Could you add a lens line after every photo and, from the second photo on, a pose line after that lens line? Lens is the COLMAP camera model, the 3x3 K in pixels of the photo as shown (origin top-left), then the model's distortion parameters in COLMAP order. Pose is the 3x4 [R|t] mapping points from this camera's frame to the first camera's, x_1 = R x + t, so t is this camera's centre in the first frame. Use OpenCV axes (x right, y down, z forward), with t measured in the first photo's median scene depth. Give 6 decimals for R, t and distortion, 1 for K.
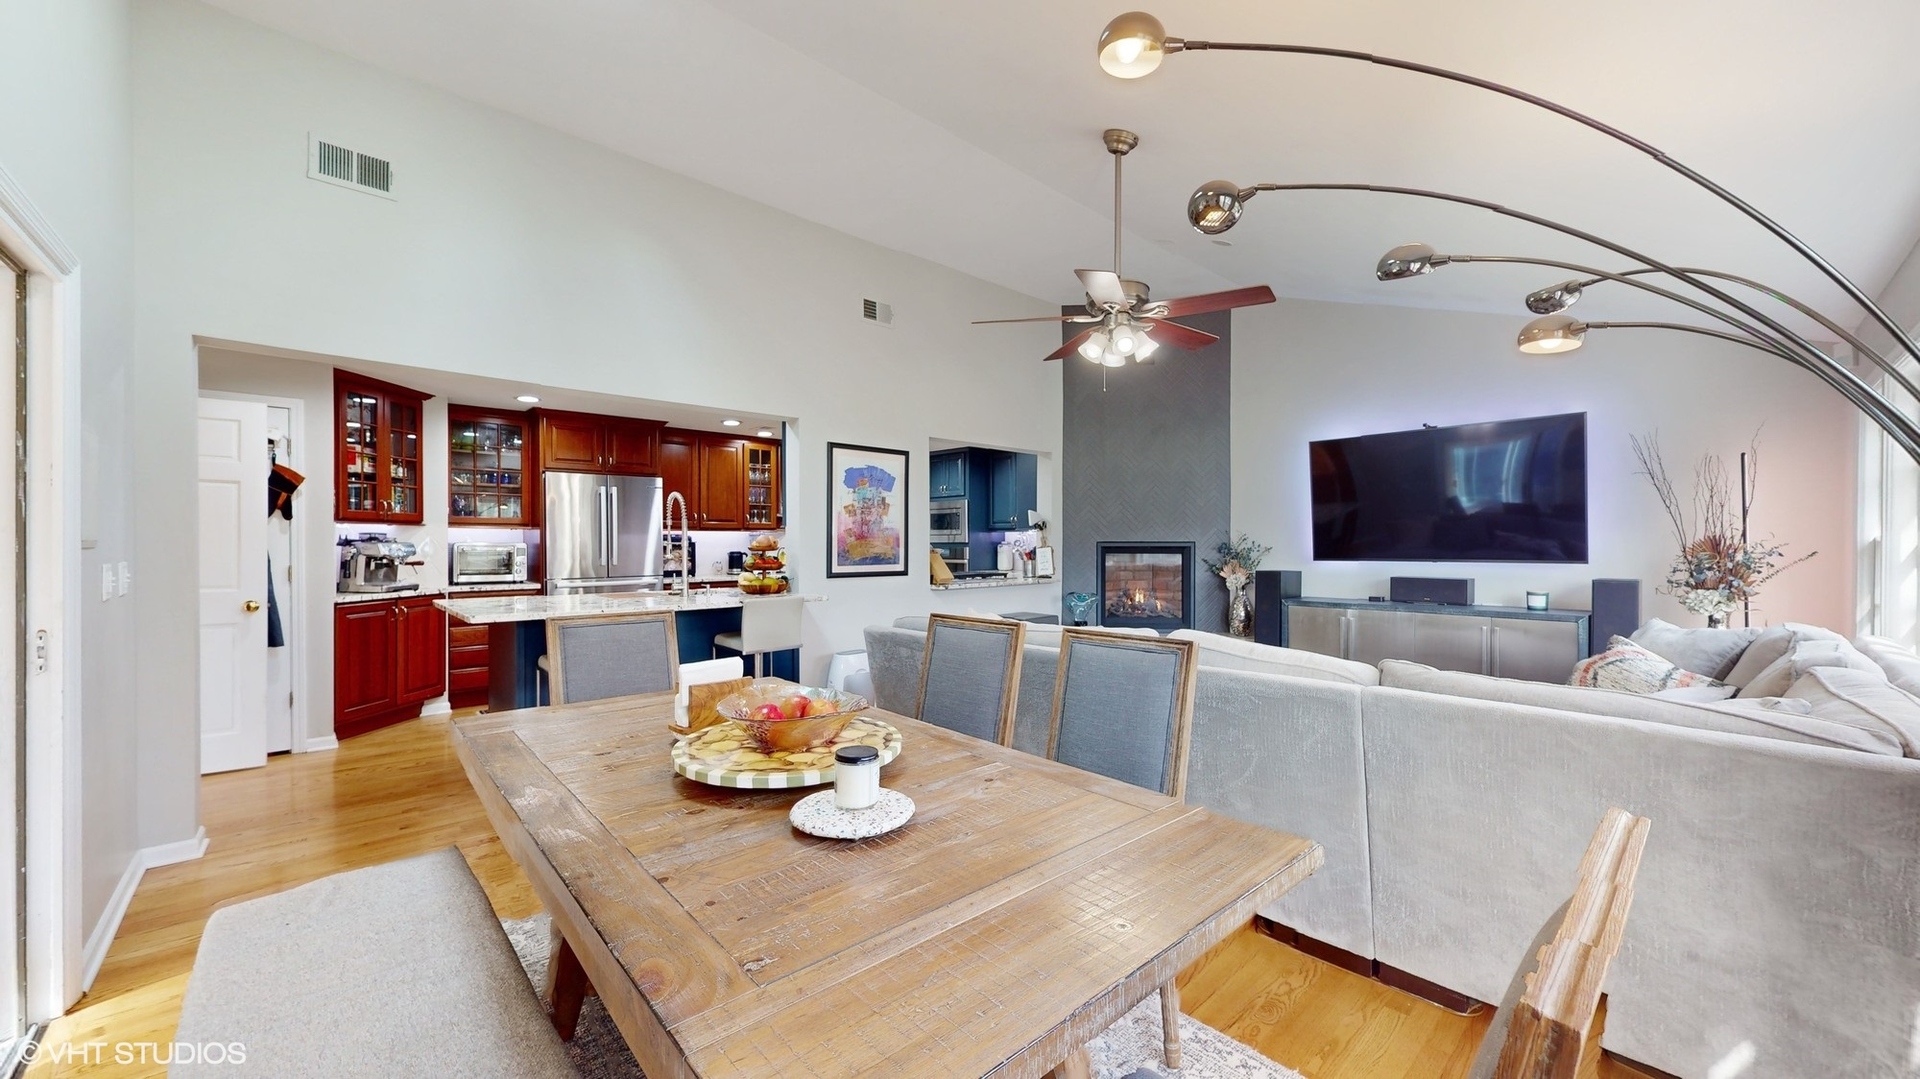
lens RADIAL K [[705.7, 0, 961.6], [0, 705.7, 545.3], [0, 0, 1]] dist [-0.003884, -0.001277]
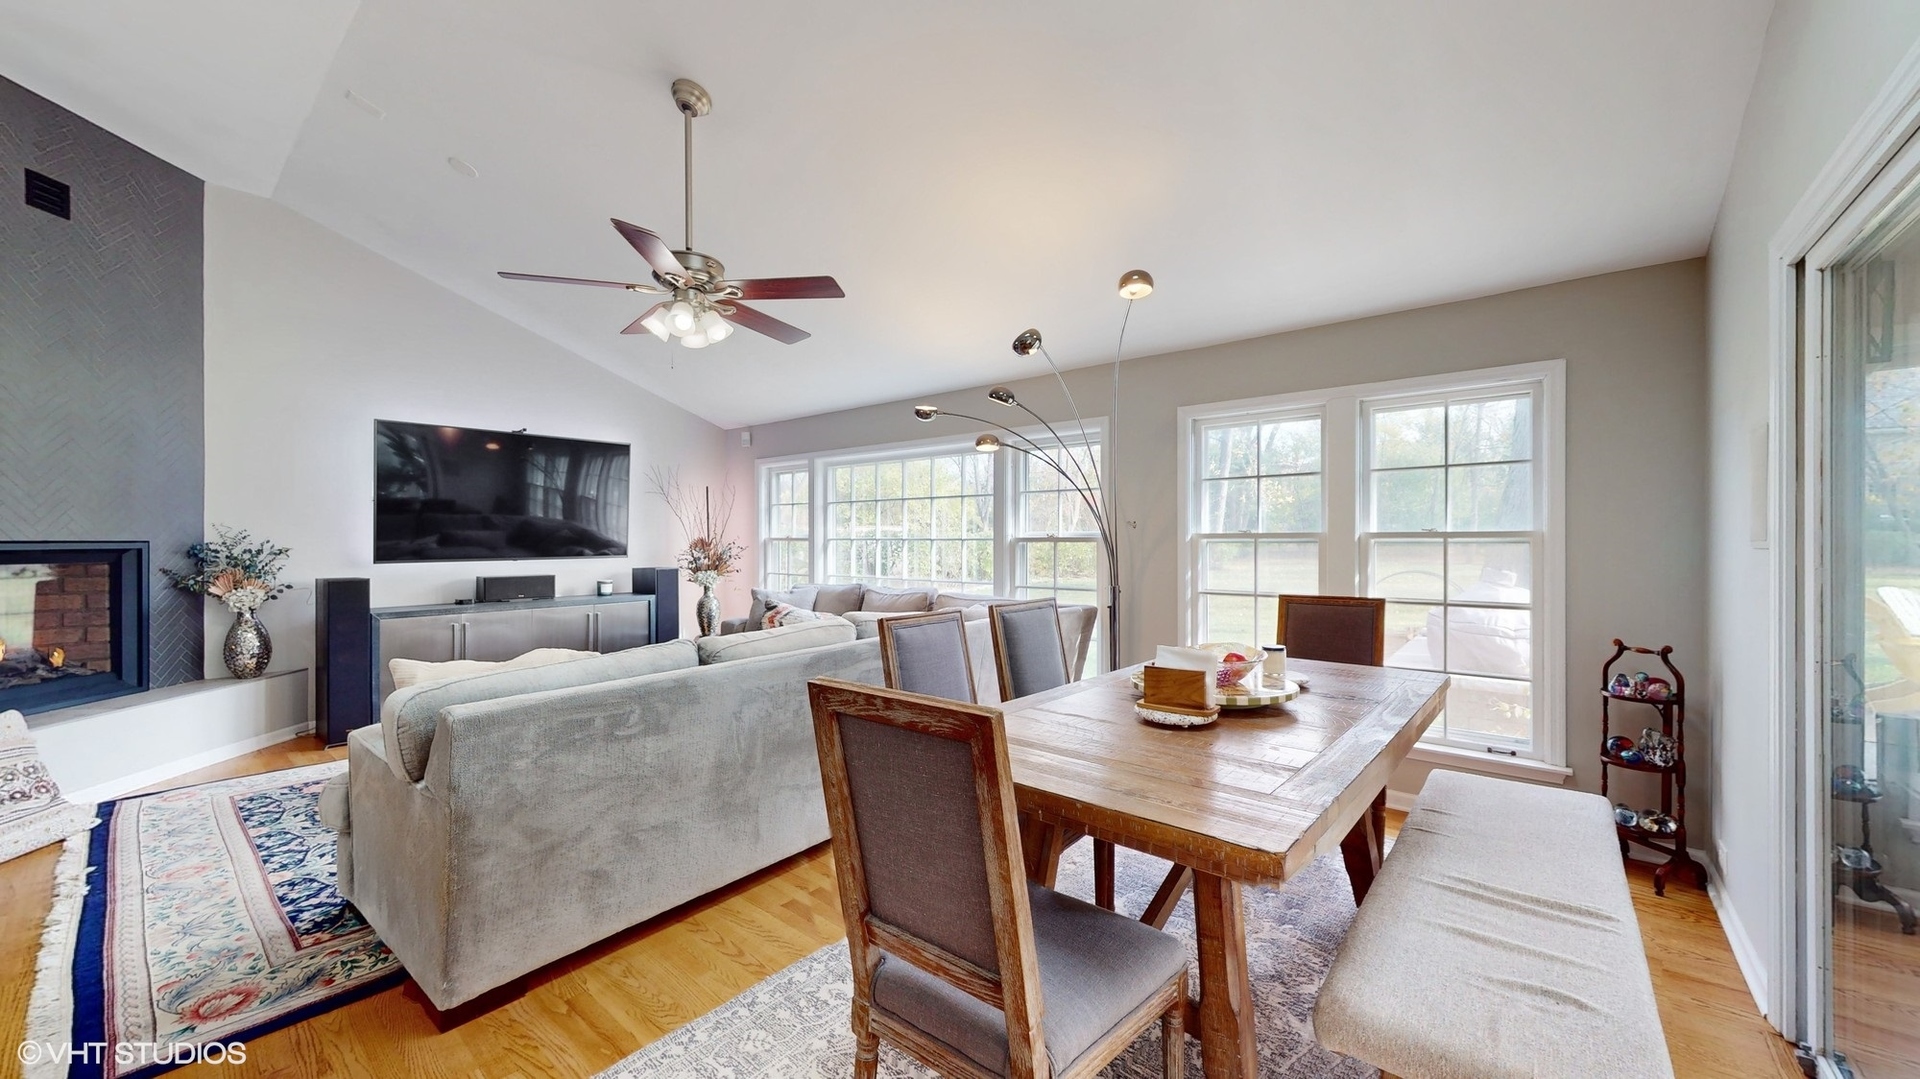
lens RADIAL K [[705.7, 0, 961.6], [0, 705.7, 539.0], [0, 0, 1]] dist [-0.003884, -0.001277]
pose [[-0.135828, -0.004563, 0.990722, -0.104627], [-0.001851, 0.999989, 0.004352, -0.003142], [-0.990731, -0.001243, -0.135834, 0.112138]]
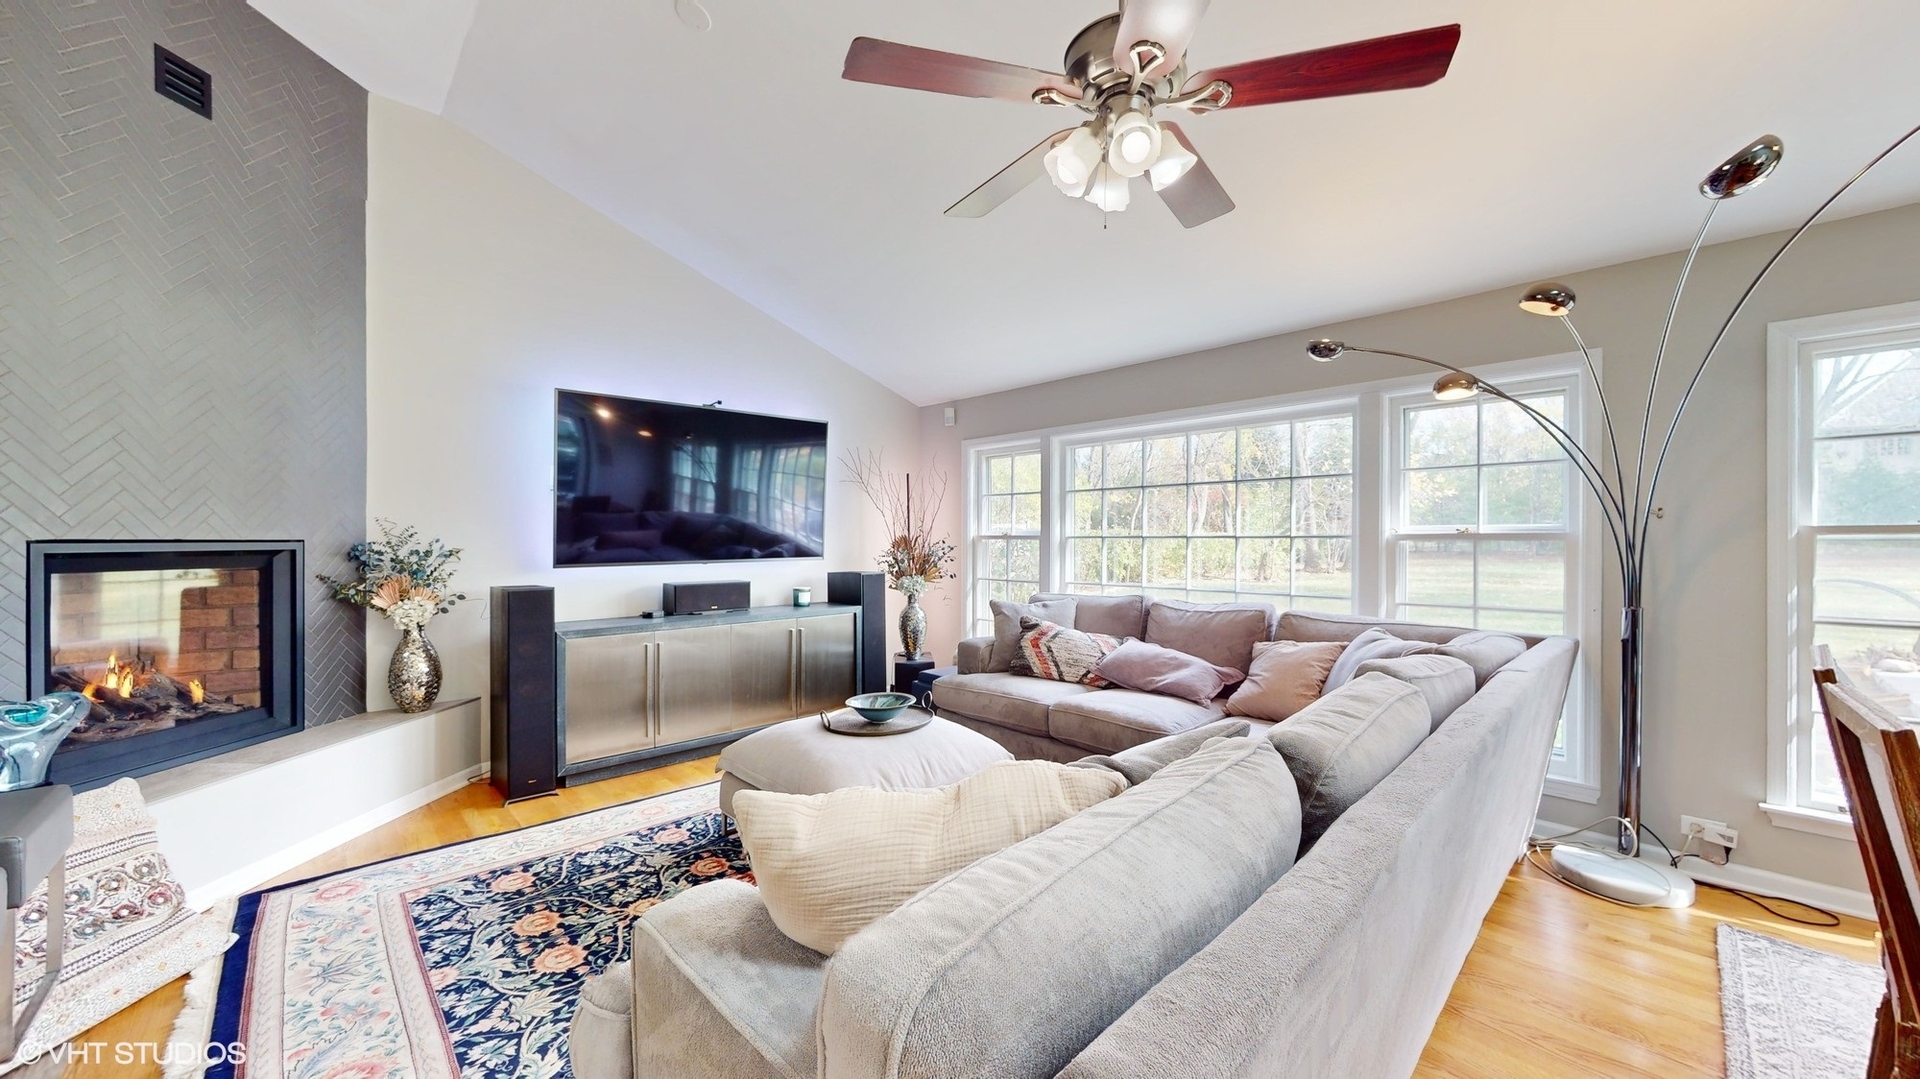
lens RADIAL K [[705.7, 0, 956.7], [0, 705.7, 536.3], [0, 0, 1]] dist [-0.003884, -0.001277]
pose [[-0.014563, -0.001664, 0.999893, -0.043824], [0.000549, 0.999998, 0.001672, -0.002399], [-0.999894, 0.000573, -0.014562, 0.163128]]
